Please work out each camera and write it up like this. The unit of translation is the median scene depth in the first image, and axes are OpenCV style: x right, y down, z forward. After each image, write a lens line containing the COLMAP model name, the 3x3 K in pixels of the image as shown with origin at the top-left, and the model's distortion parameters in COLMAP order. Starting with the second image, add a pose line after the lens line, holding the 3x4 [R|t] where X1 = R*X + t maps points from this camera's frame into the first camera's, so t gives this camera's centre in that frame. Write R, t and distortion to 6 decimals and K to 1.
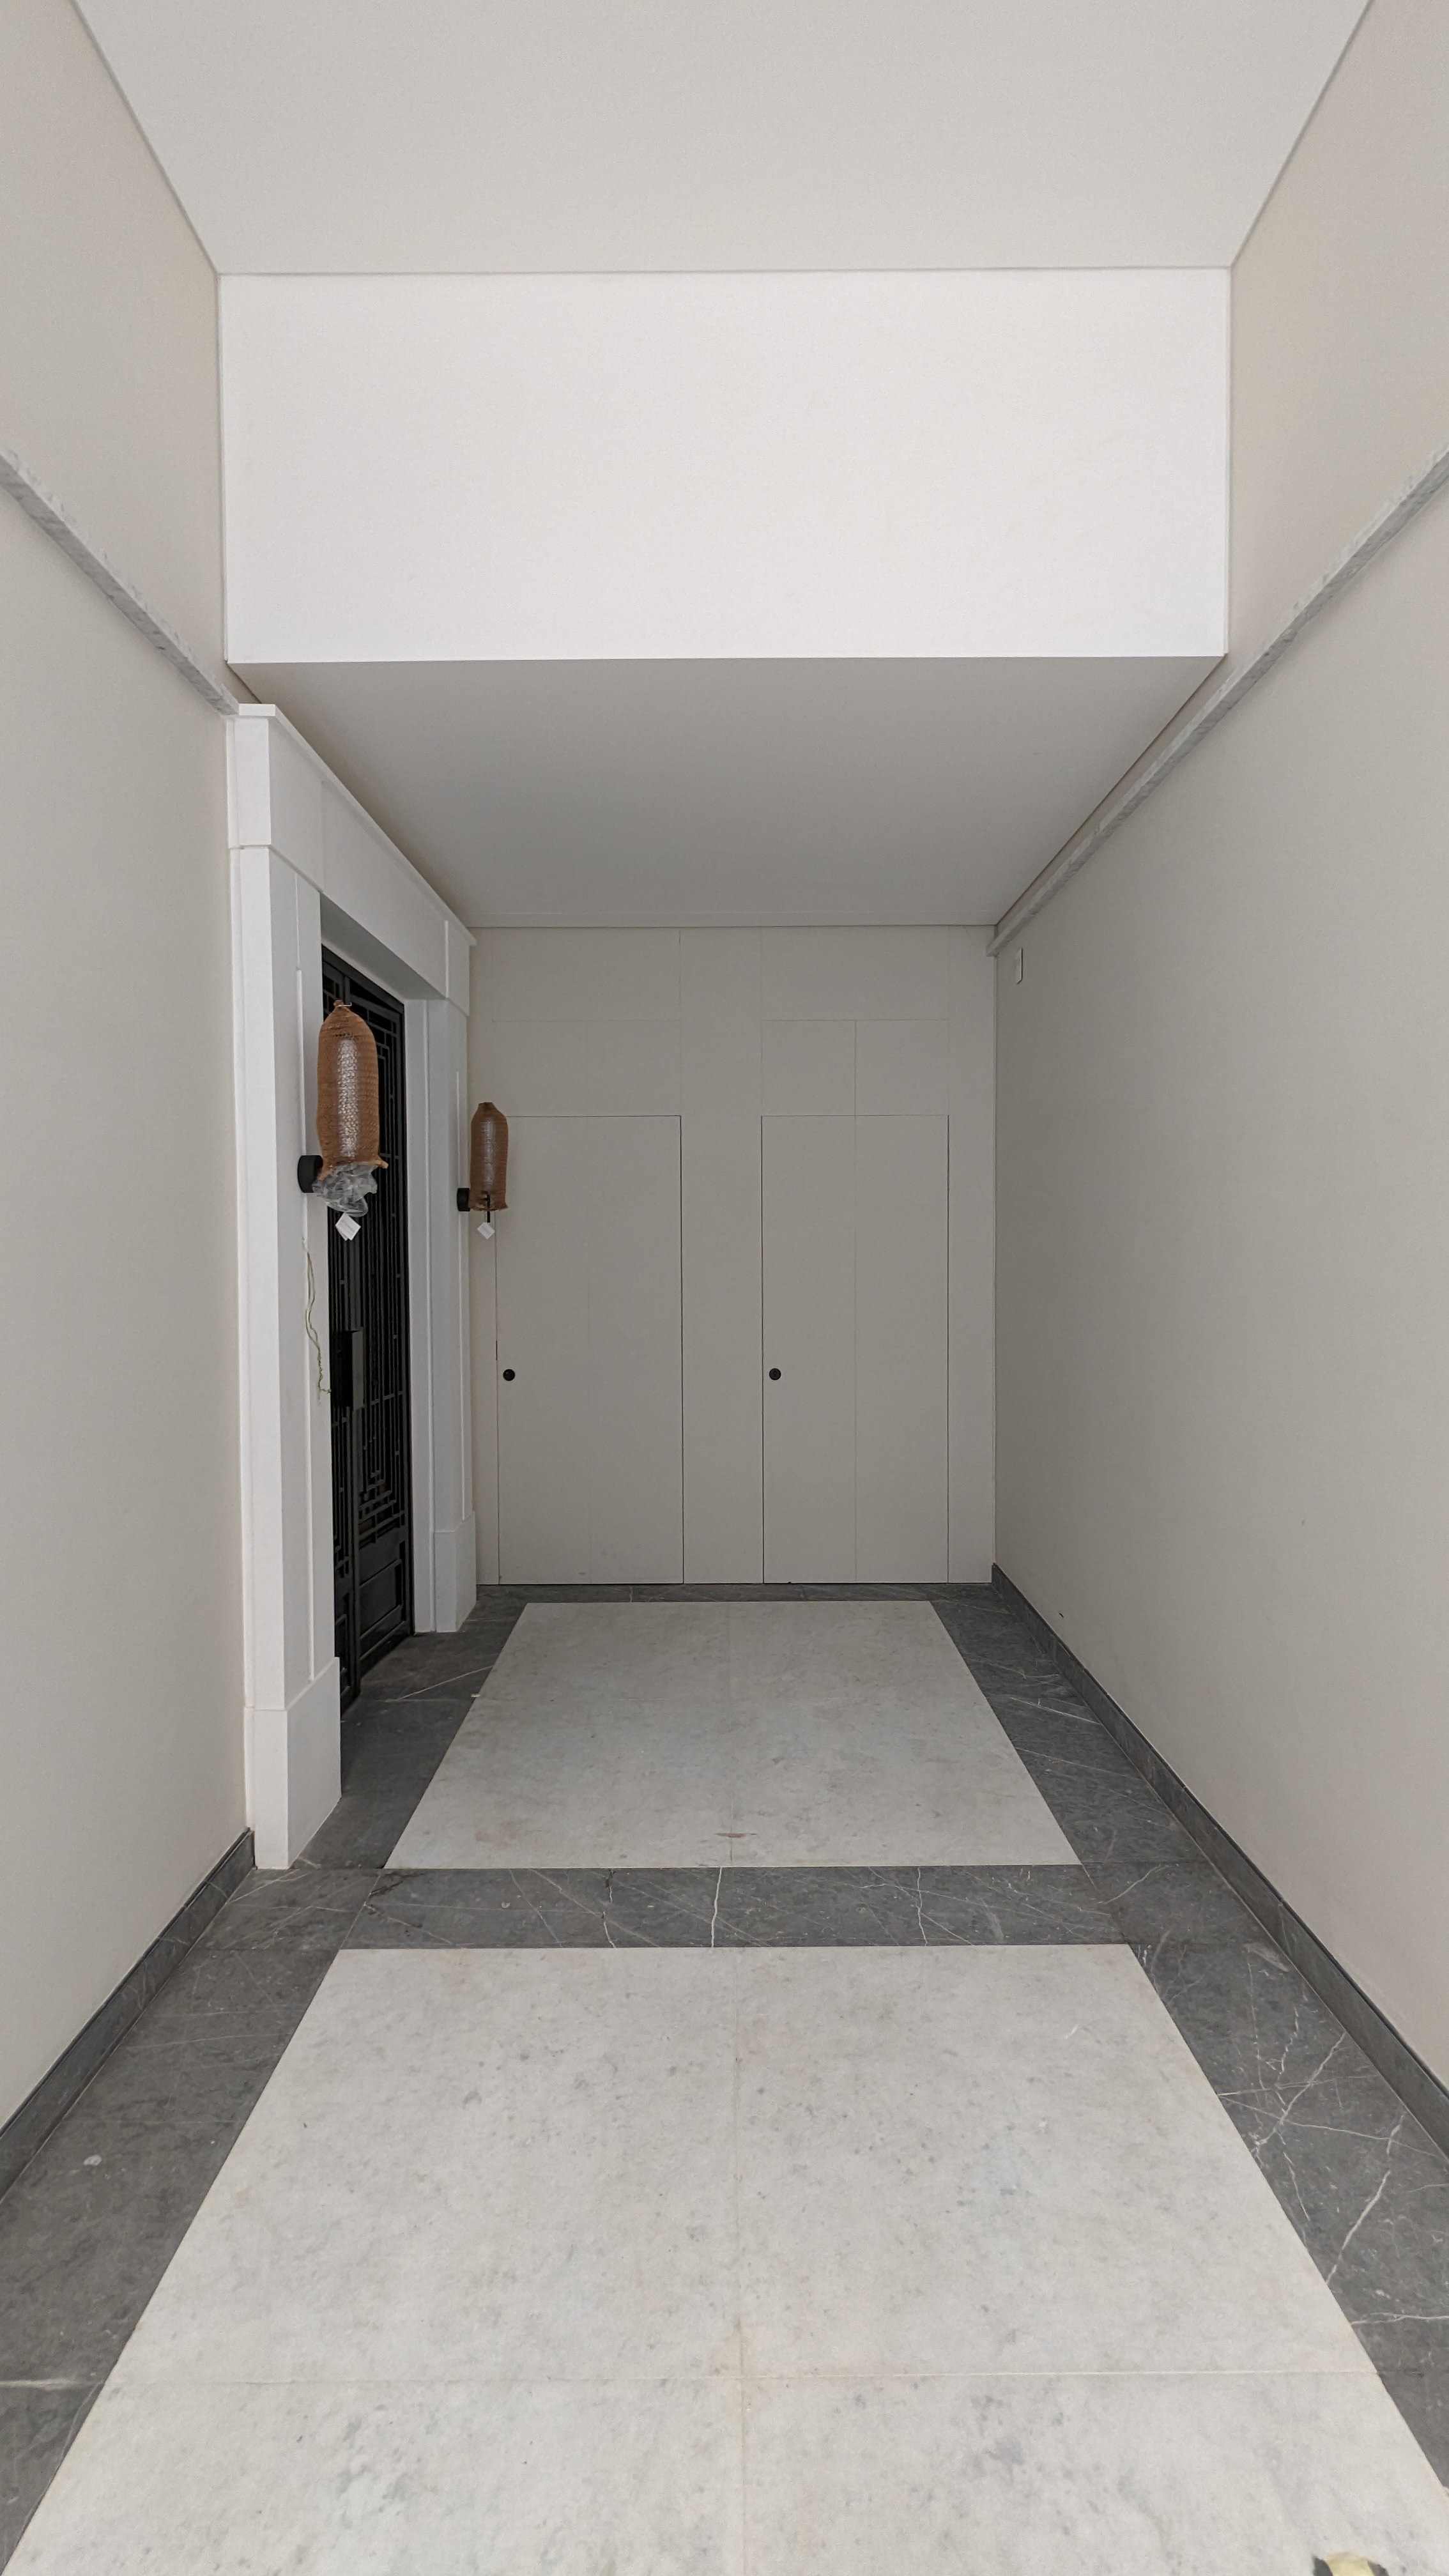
lens RADIAL K [[1210.7, 0, 724.2], [0, 1210.7, 1287.5], [0, 0, 1]] dist [0.001090, 0.000197]
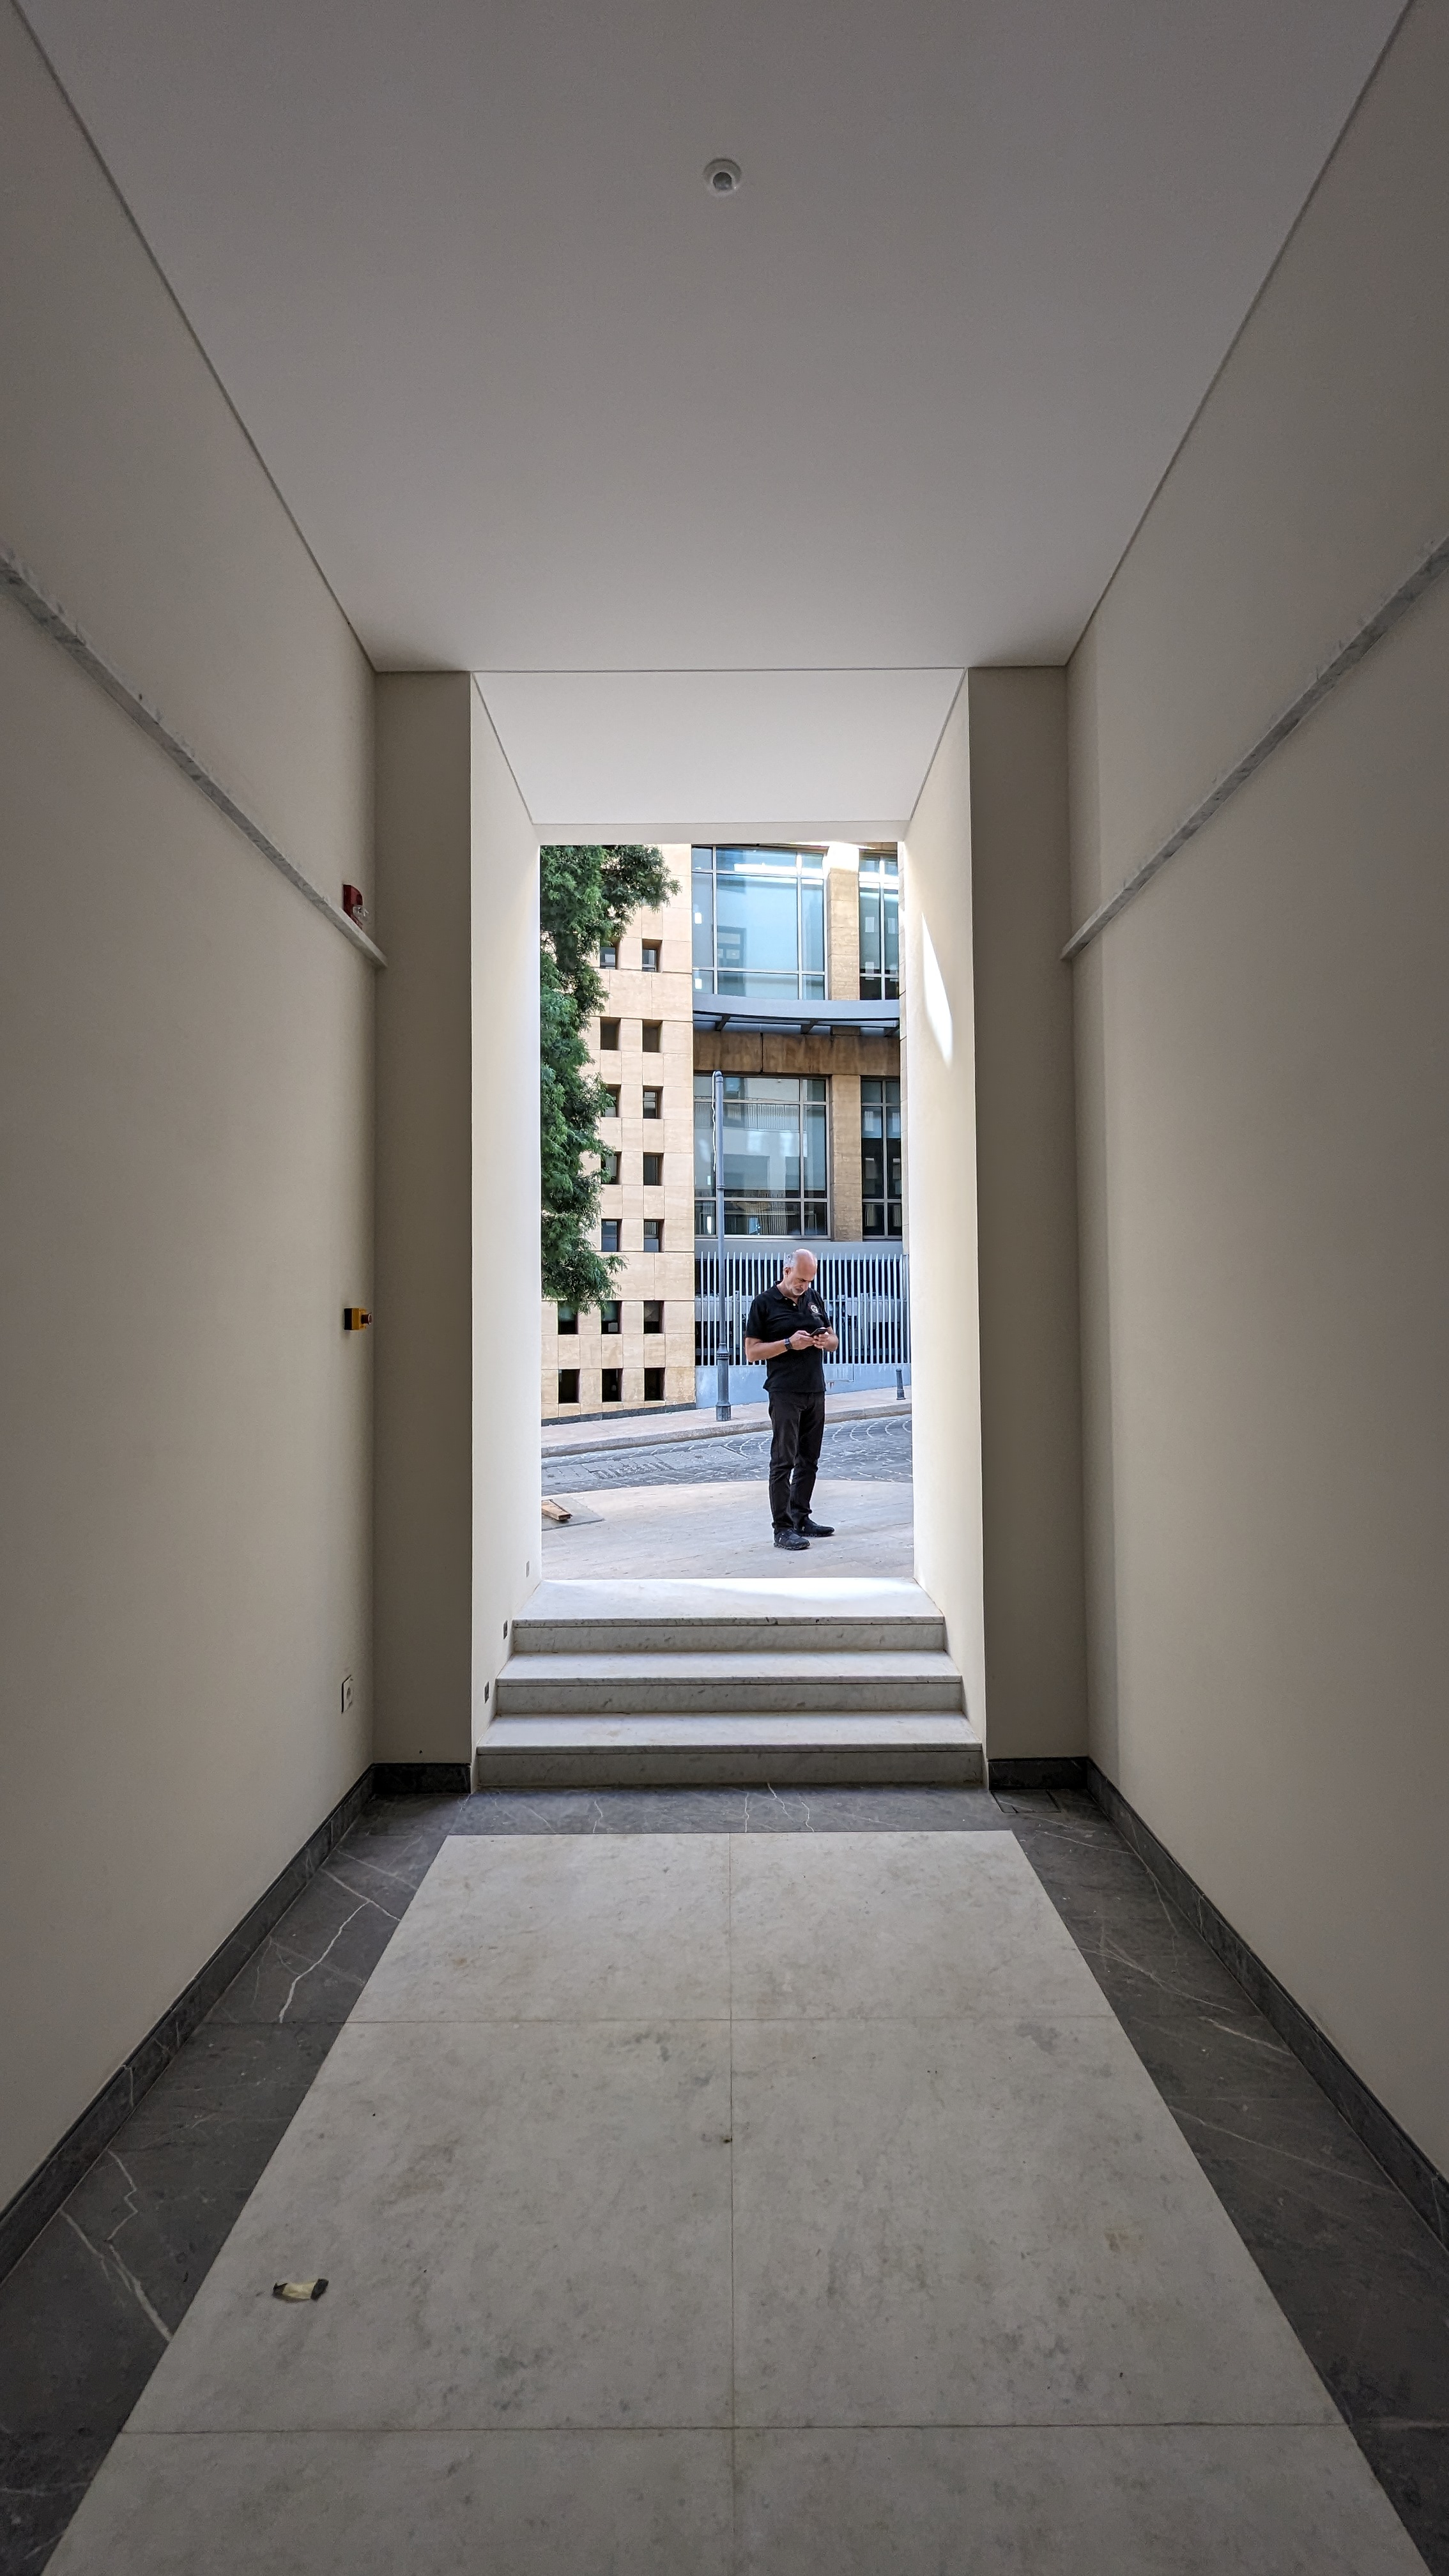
lens RADIAL K [[1210.7, 0, 725.3], [0, 1210.7, 1287.6], [0, 0, 1]] dist [0.001090, 0.000197]
pose [[-0.999883, 0.014204, 0.005594, 0.001674], [0.014227, 0.999890, 0.004112, -0.083268], [-0.005535, 0.004191, -0.999976, 2.102505]]
